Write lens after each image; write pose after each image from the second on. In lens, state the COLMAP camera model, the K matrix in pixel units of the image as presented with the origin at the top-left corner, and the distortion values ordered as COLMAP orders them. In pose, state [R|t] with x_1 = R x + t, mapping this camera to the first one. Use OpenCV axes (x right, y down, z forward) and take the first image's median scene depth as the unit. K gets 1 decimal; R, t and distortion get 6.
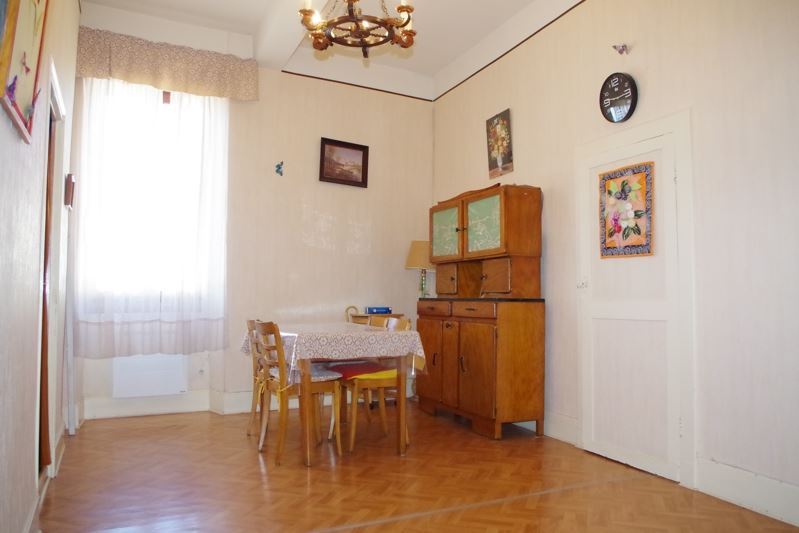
lens RADIAL K [[579.8, 0, 399.5], [0, 579.8, 266.5], [0, 0, 1]] dist [0.000110, 0.000110]
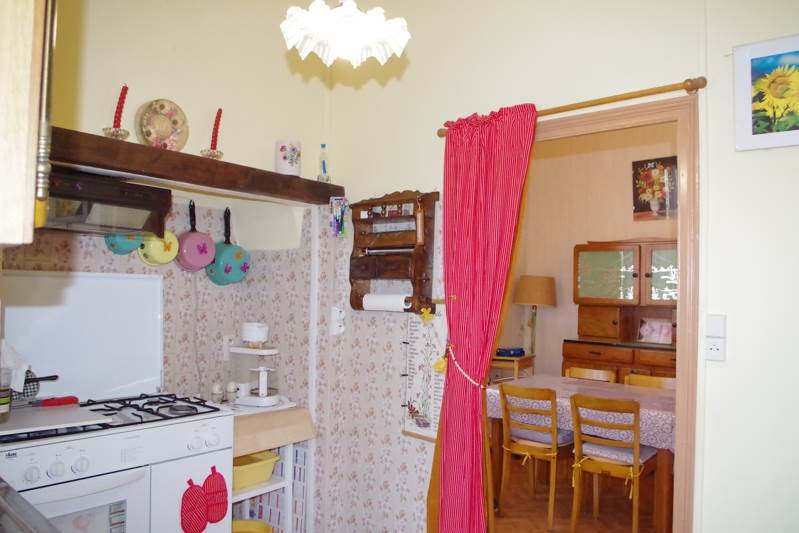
lens RADIAL K [[579.8, 0, 399.5], [0, 579.8, 266.5], [0, 0, 1]] dist [0.000110, 0.000110]
pose [[0.928003, 0.032797, 0.371126, -0.603092], [-0.038968, 0.999199, 0.009139, -0.067427], [-0.370529, -0.022943, 0.928537, 0.225825]]
